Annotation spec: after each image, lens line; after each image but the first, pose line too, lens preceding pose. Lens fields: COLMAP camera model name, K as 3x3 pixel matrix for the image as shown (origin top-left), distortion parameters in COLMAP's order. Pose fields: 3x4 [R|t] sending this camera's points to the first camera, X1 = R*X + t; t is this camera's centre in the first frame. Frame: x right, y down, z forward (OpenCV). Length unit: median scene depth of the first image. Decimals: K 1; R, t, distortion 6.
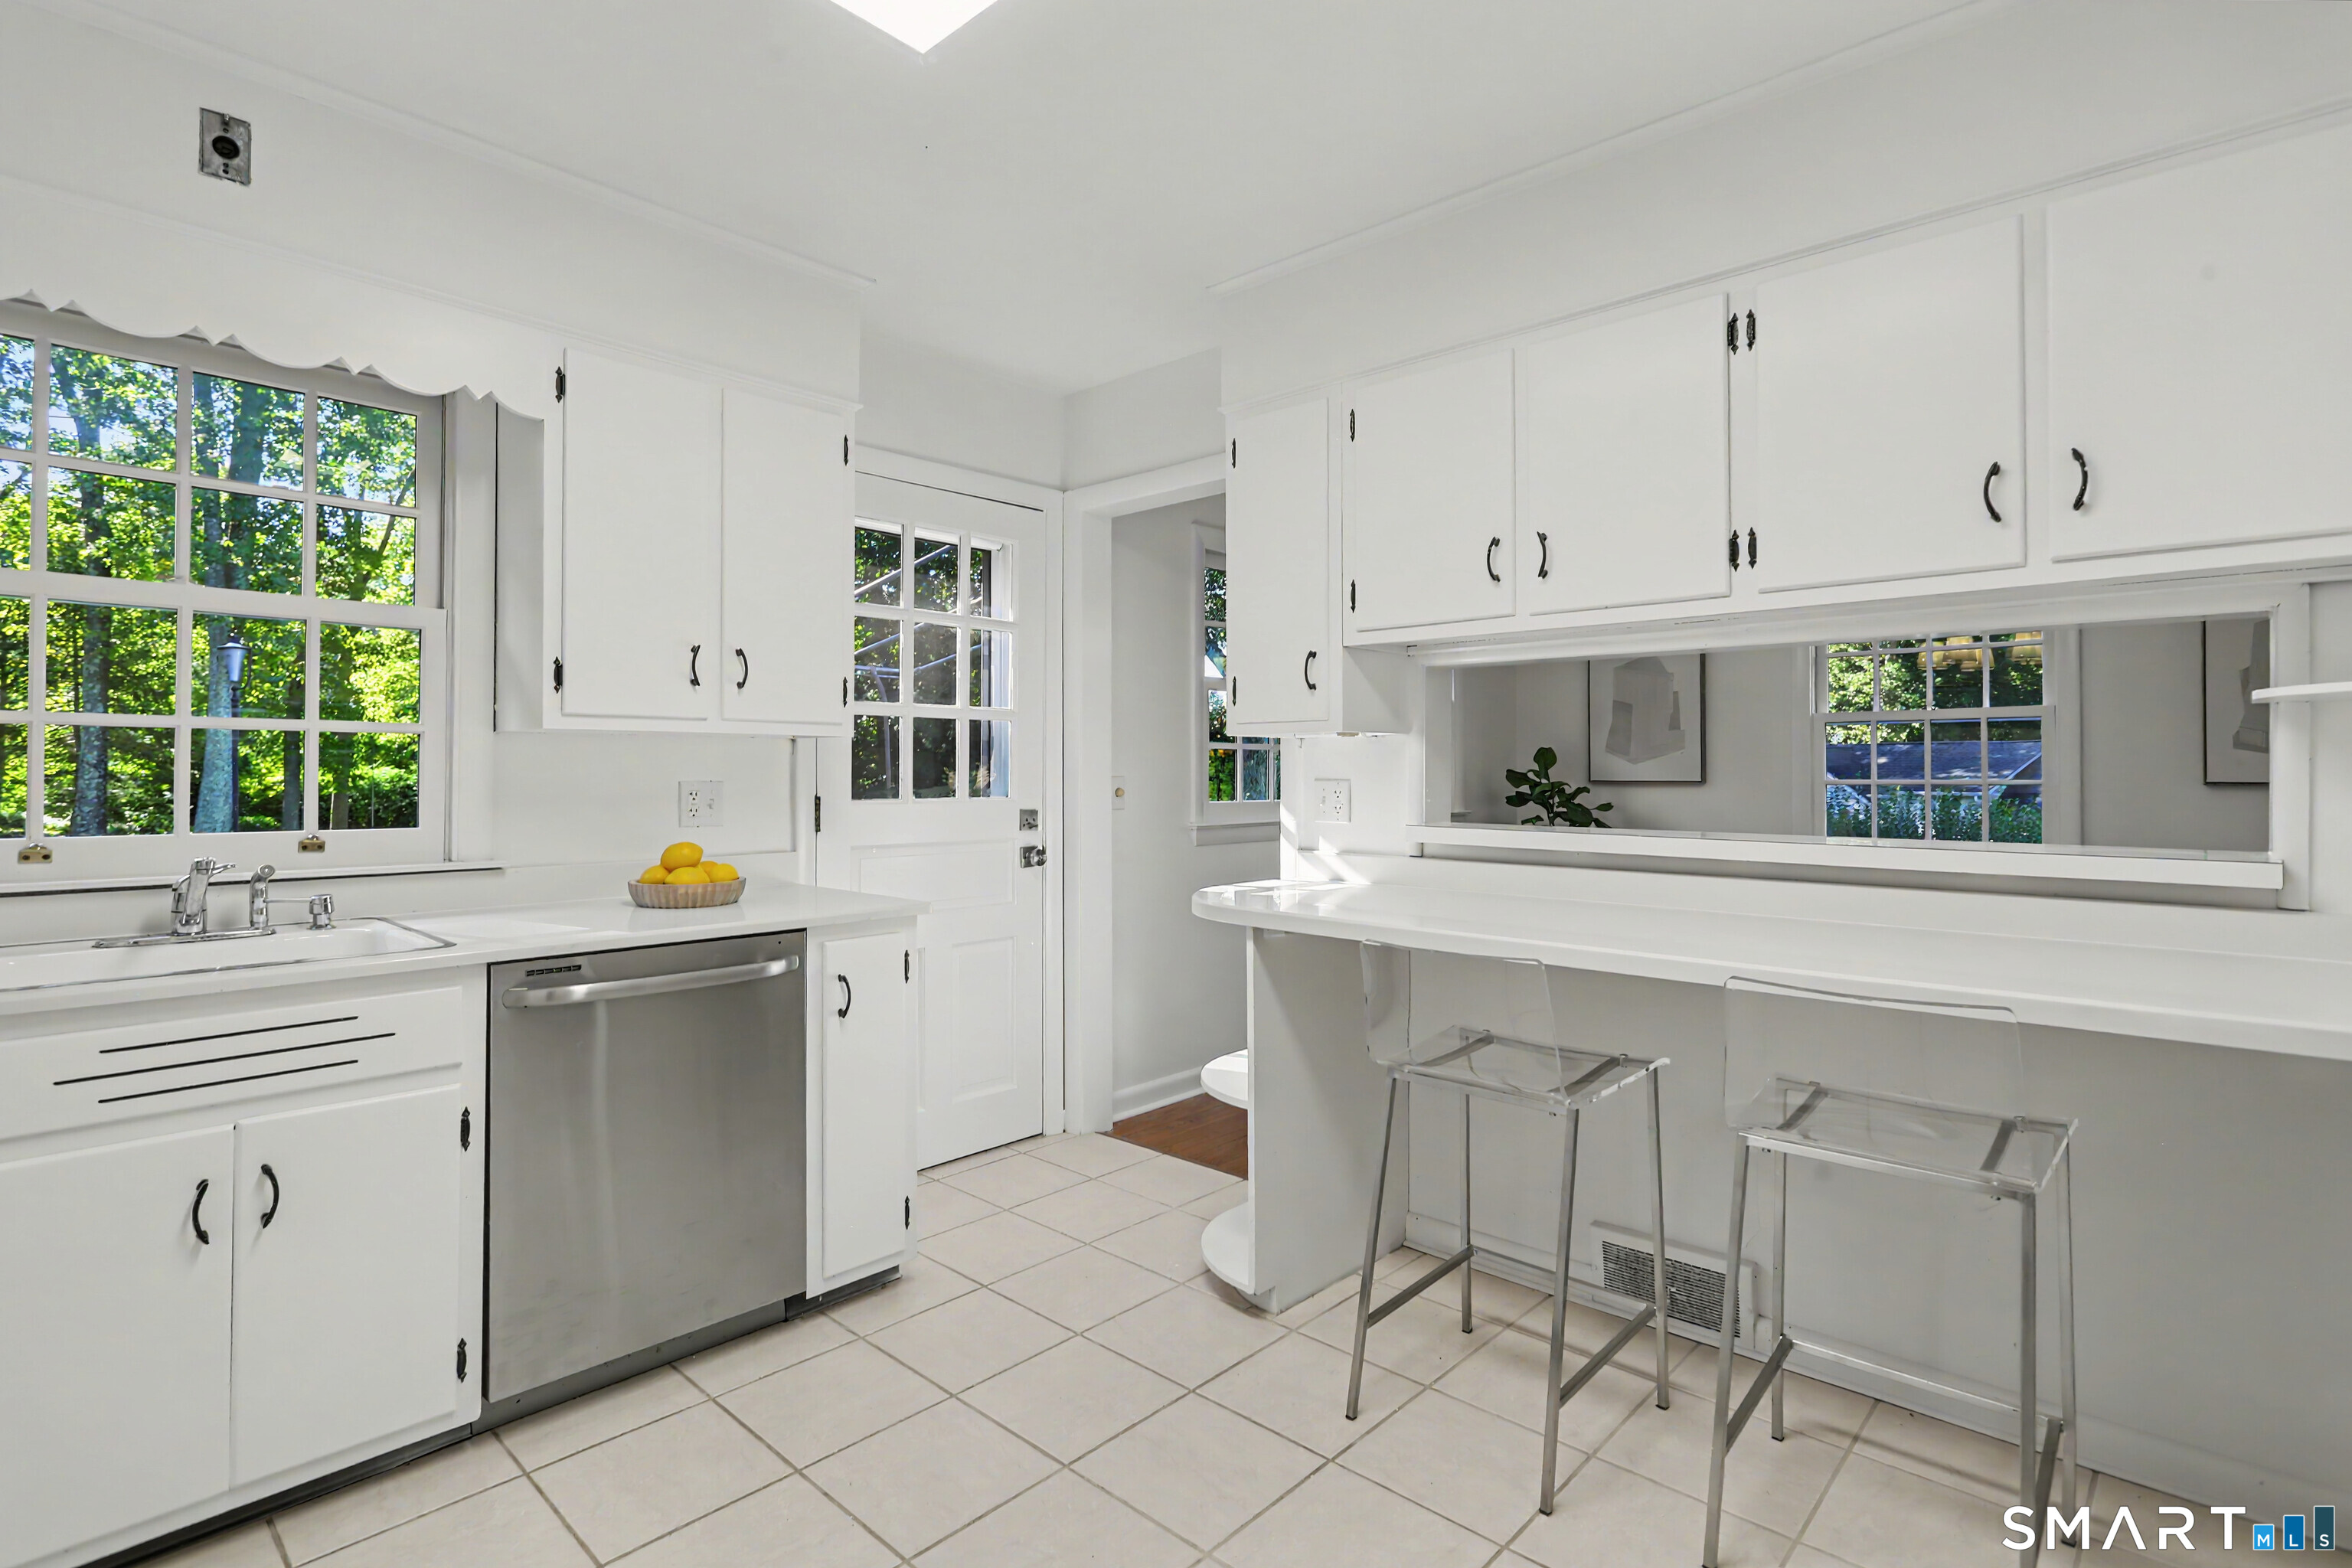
lens RADIAL K [[1146.7, 0, 1169.4], [0, 1146.7, 753.8], [0, 0, 1]] dist [0.000474, 0.000342]
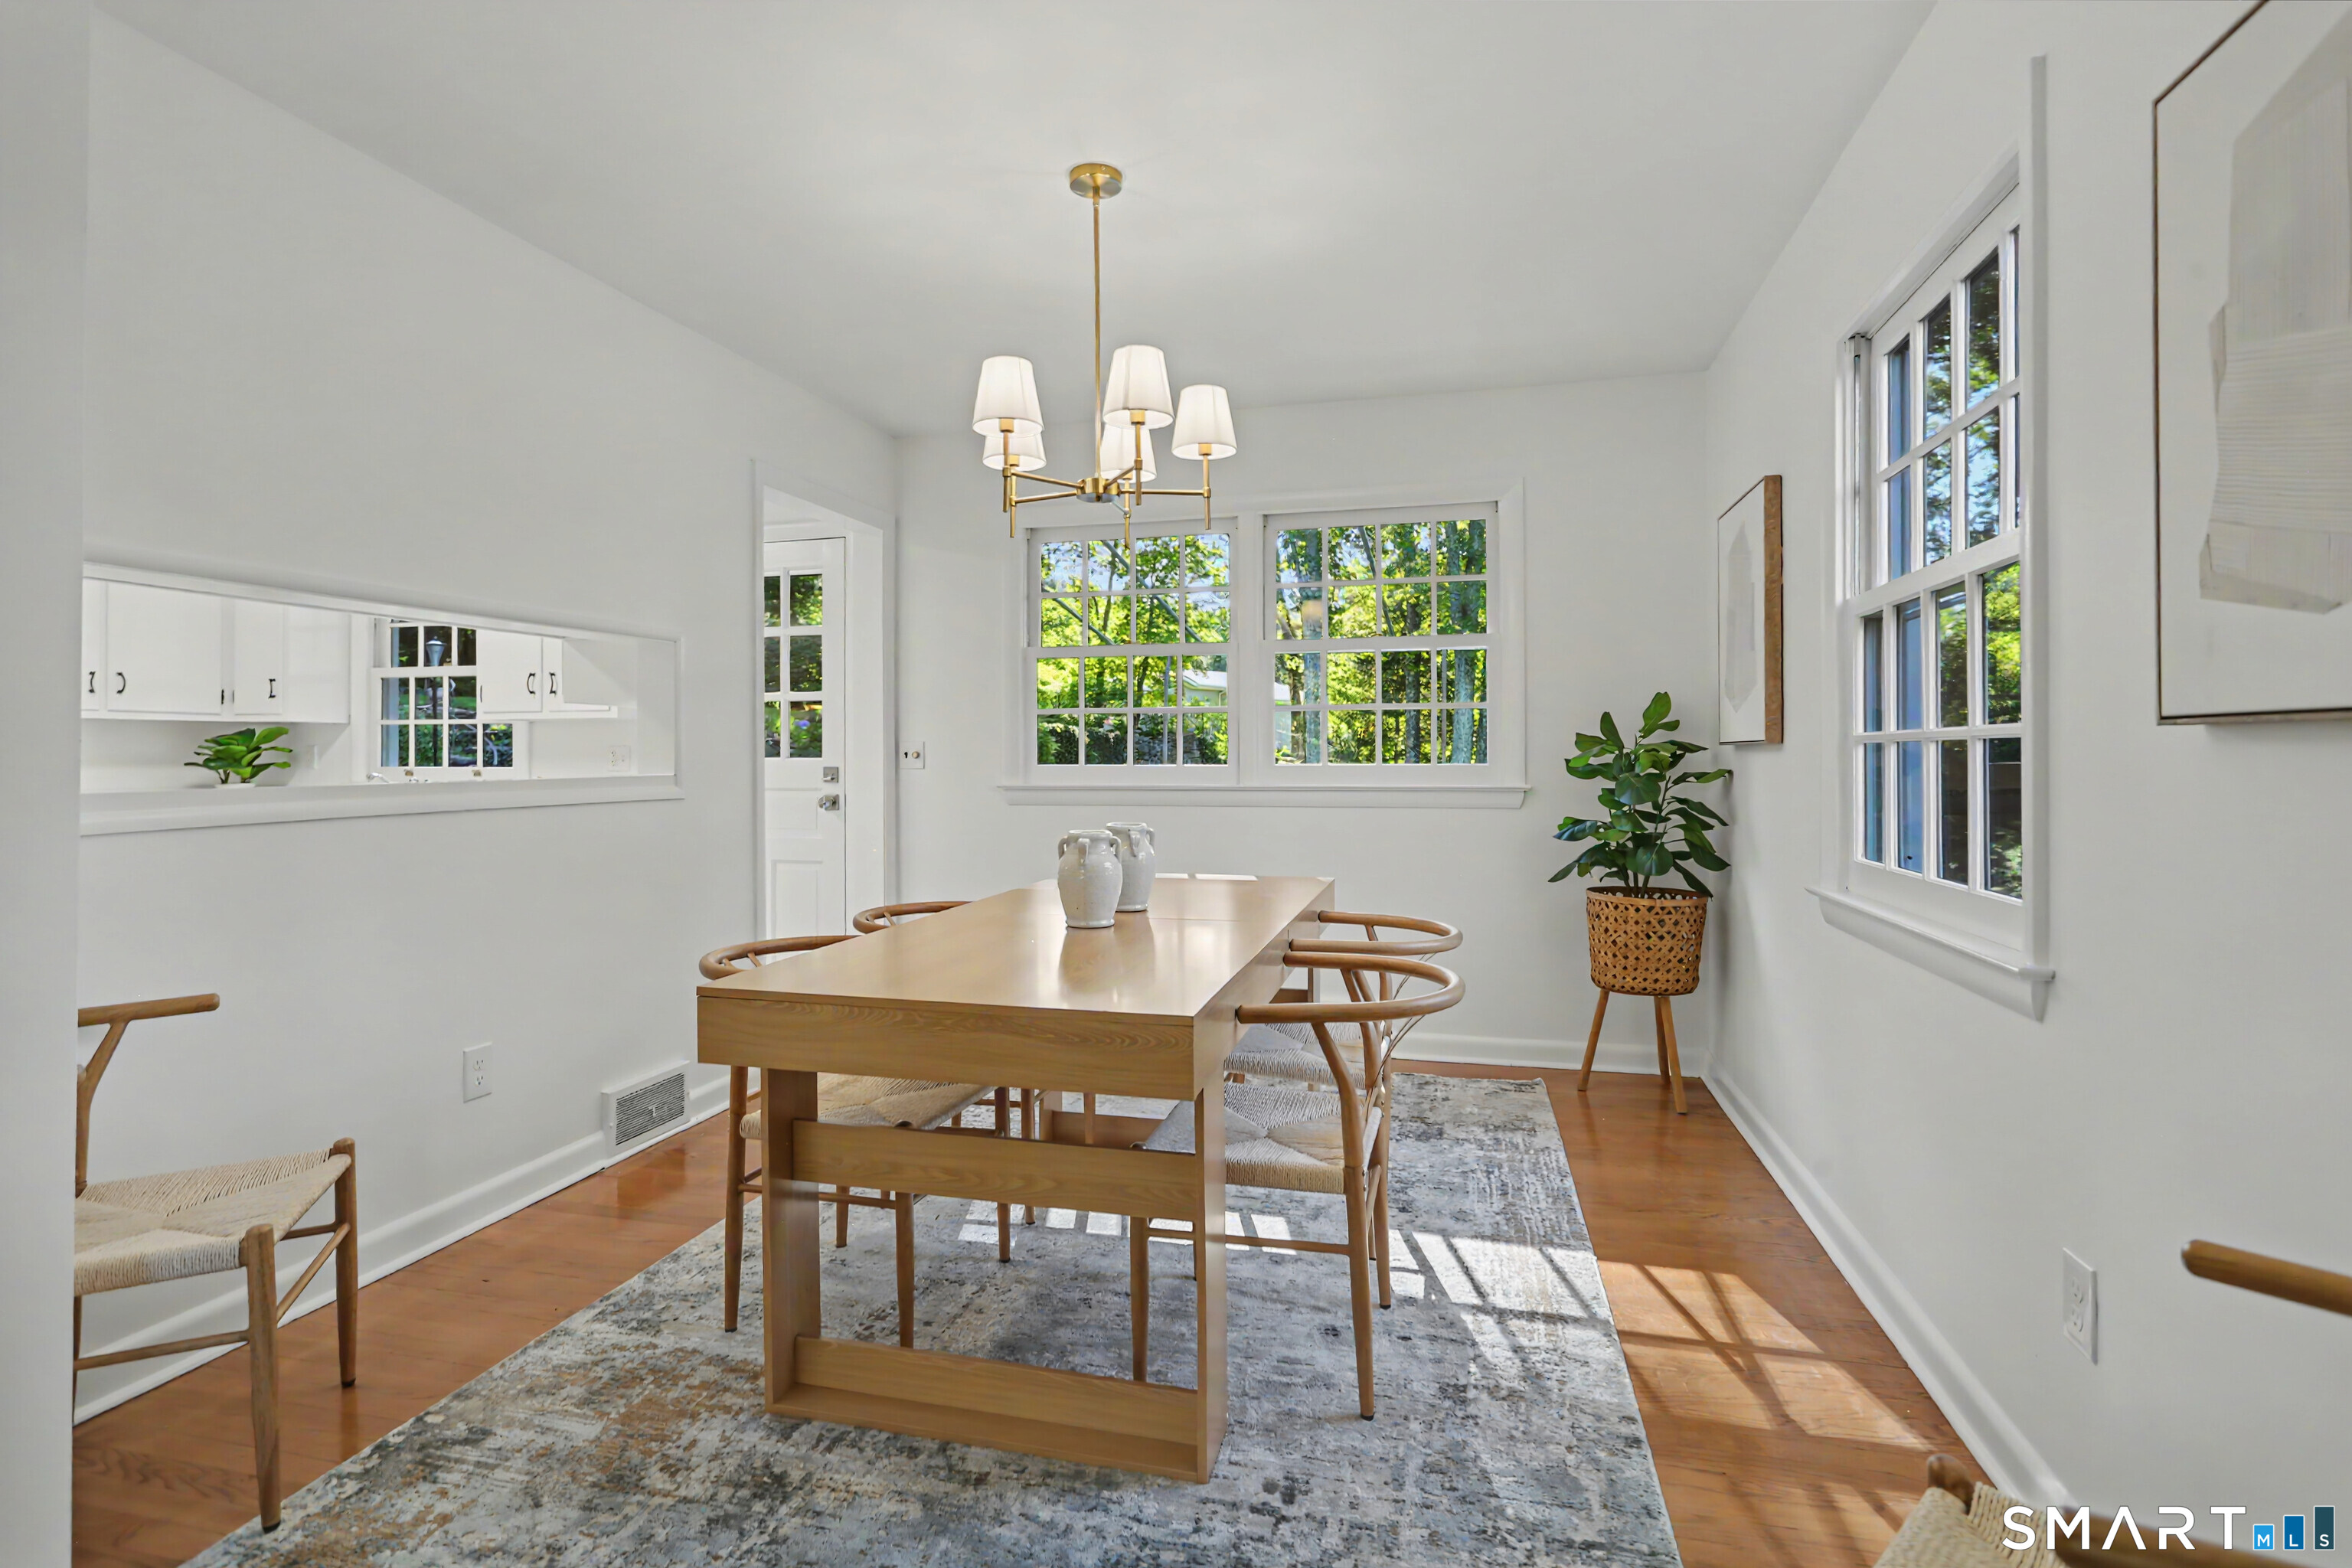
lens RADIAL K [[1146.7, 0, 1169.4], [0, 1146.7, 753.8], [0, 0, 1]] dist [0.000474, 0.000342]
pose [[0.458426, -0.007788, -0.888698, 1.244320], [0.016238, 0.999868, -0.000387, 0.040647], [0.888584, -0.014253, 0.458492, 0.753104]]
